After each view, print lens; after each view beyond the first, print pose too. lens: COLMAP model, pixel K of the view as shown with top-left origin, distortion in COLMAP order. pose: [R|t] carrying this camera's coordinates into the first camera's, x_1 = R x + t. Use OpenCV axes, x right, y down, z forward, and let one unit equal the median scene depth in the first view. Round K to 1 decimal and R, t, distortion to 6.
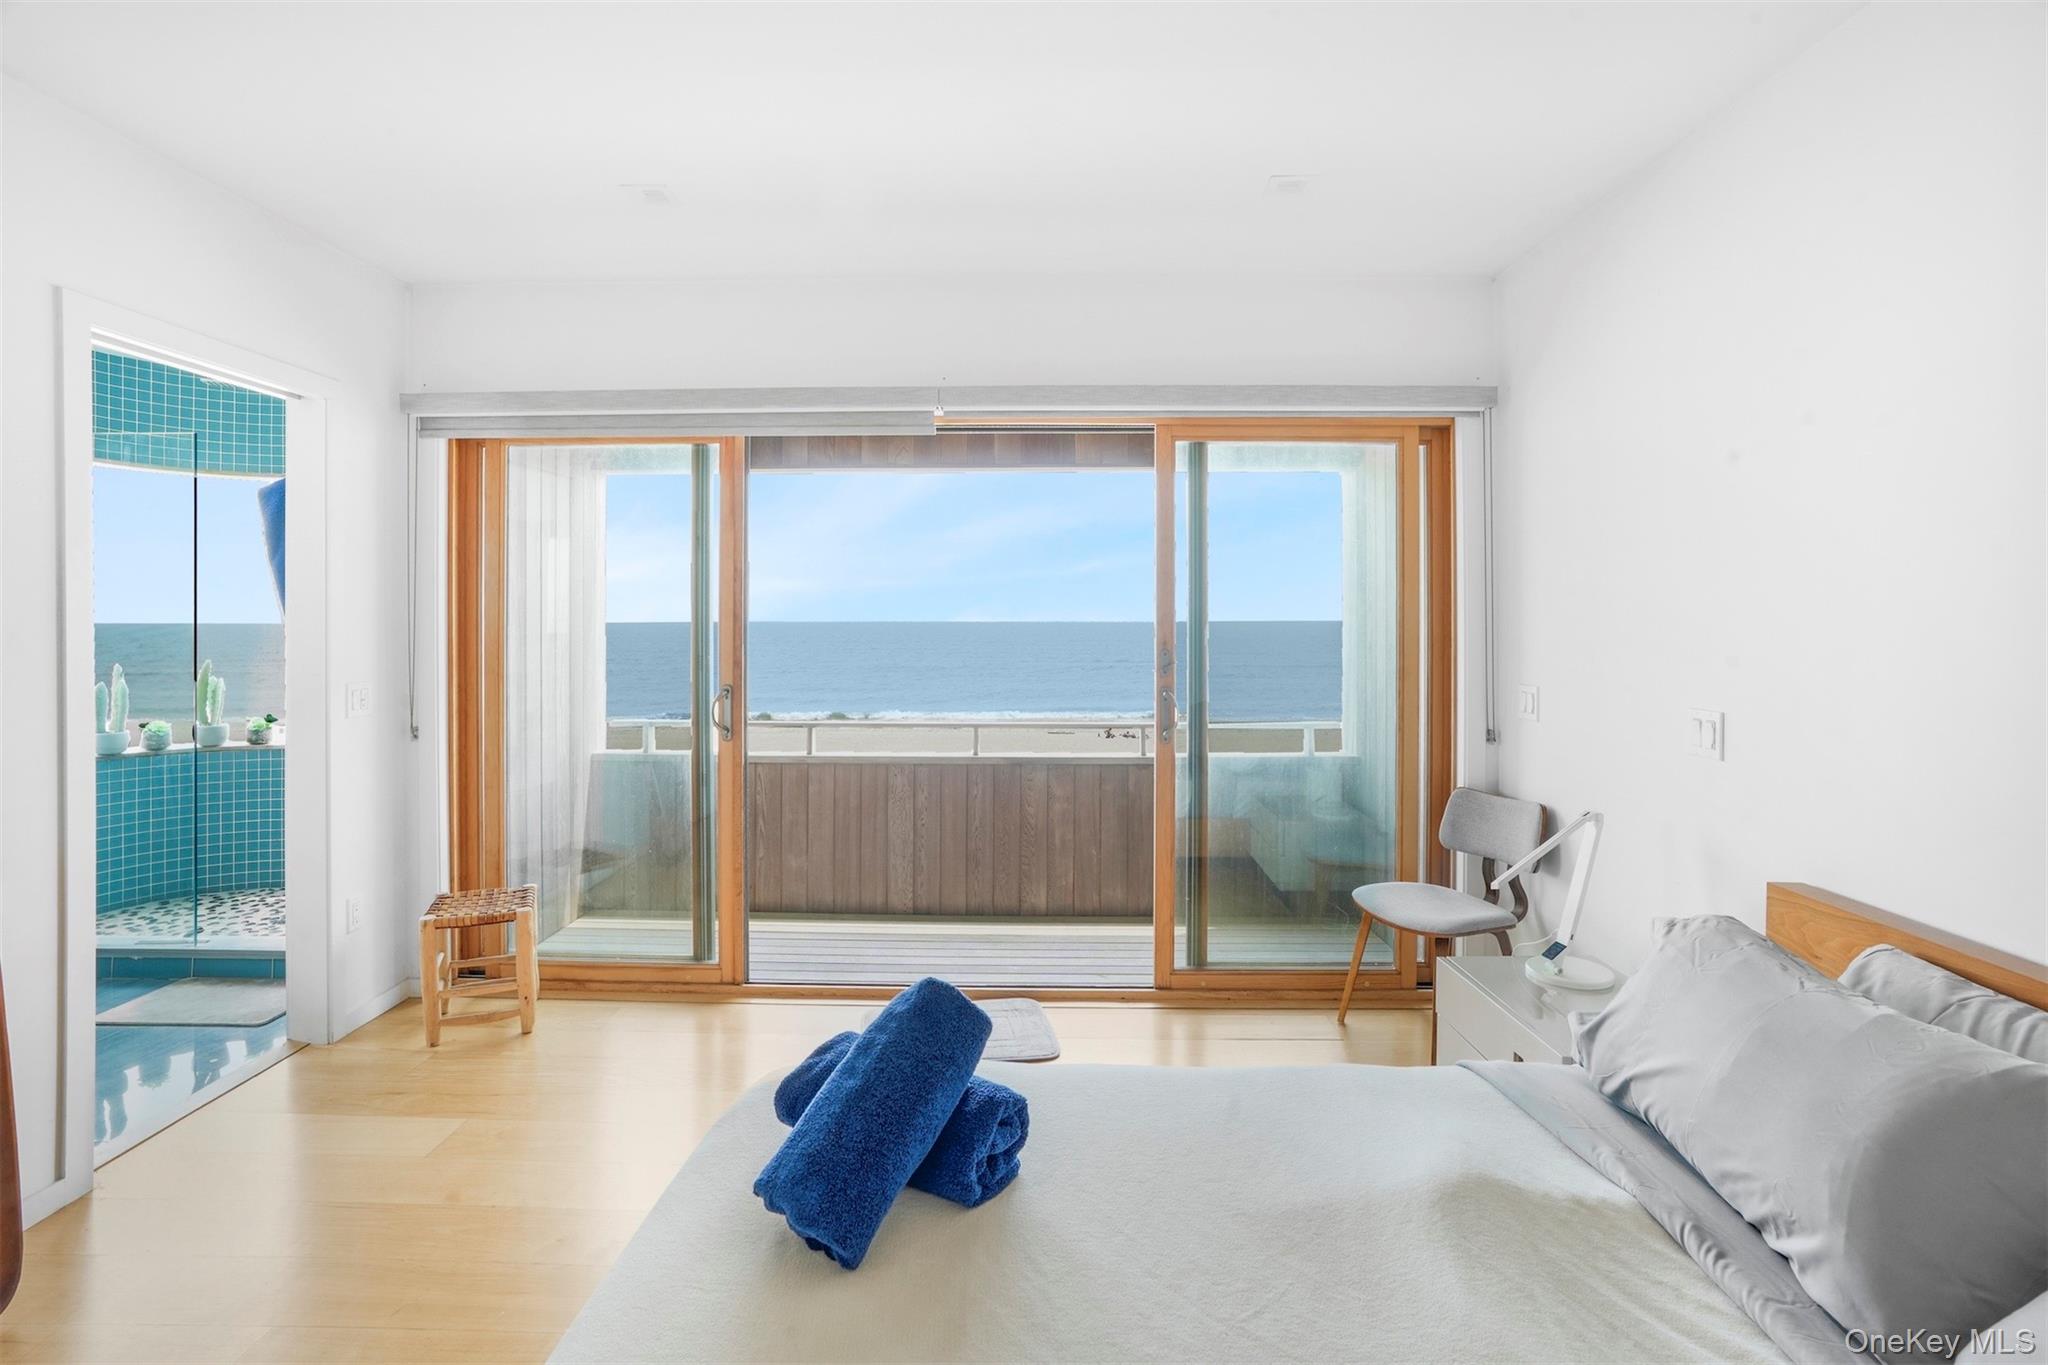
lens RADIAL K [[954.7, 0, 1023.6], [0, 954.7, 615.4], [0, 0, 1]] dist [-0.028022, 0.014200]
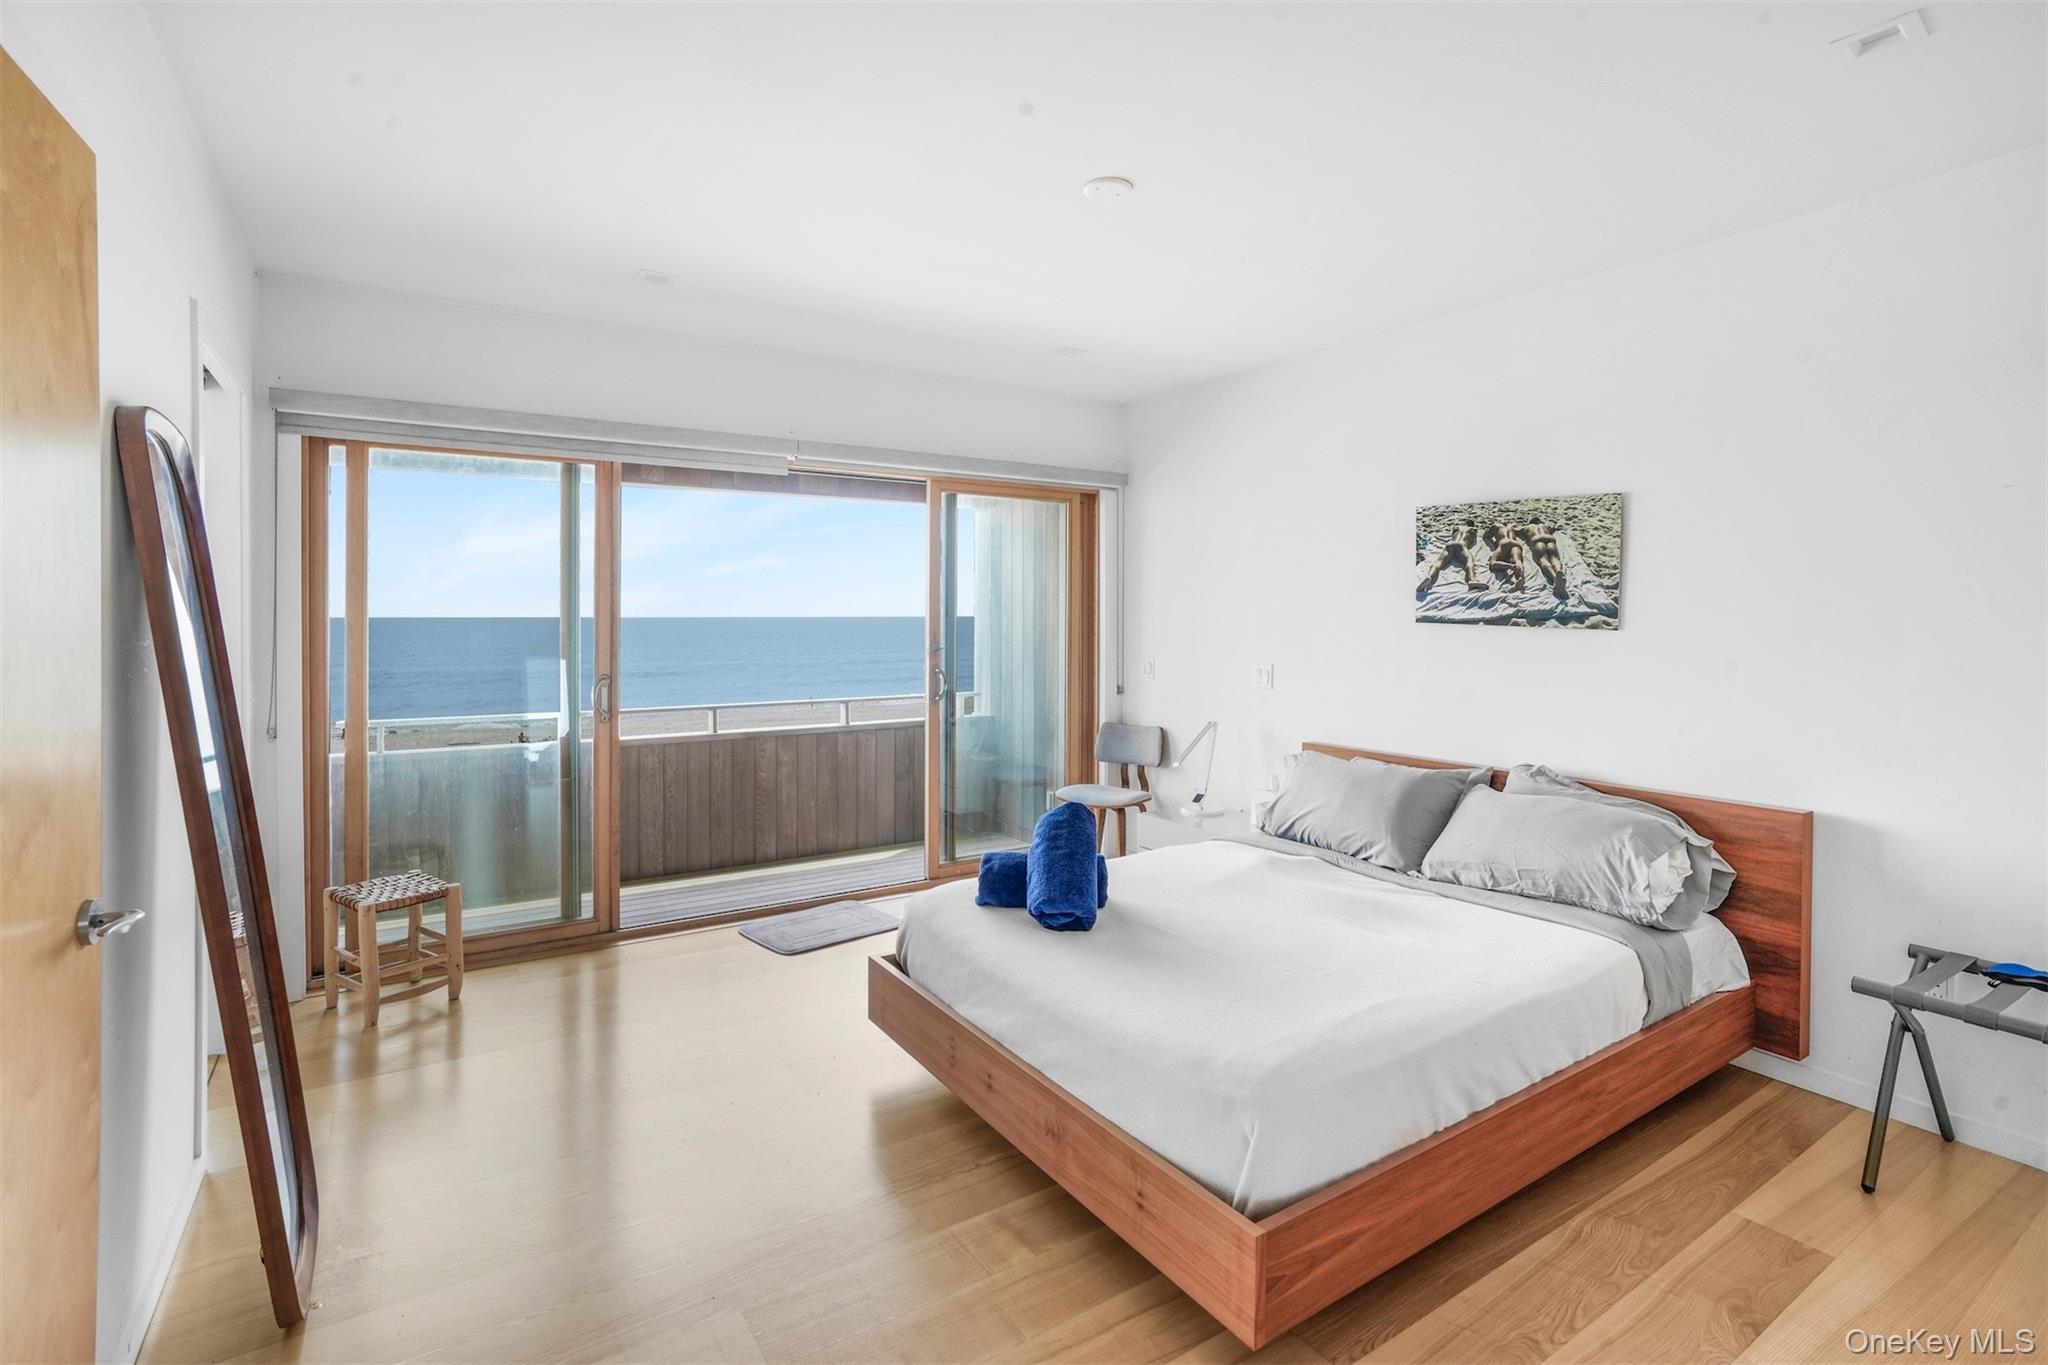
lens RADIAL K [[954.7, 0, 1023.6], [0, 954.7, 615.4], [0, 0, 1]] dist [-0.028022, 0.014200]
pose [[0.825481, 0.000867, 0.564430, -0.538010], [-0.004659, 0.999975, 0.005278, -0.007133], [-0.564411, -0.006987, 0.825464, -0.237573]]
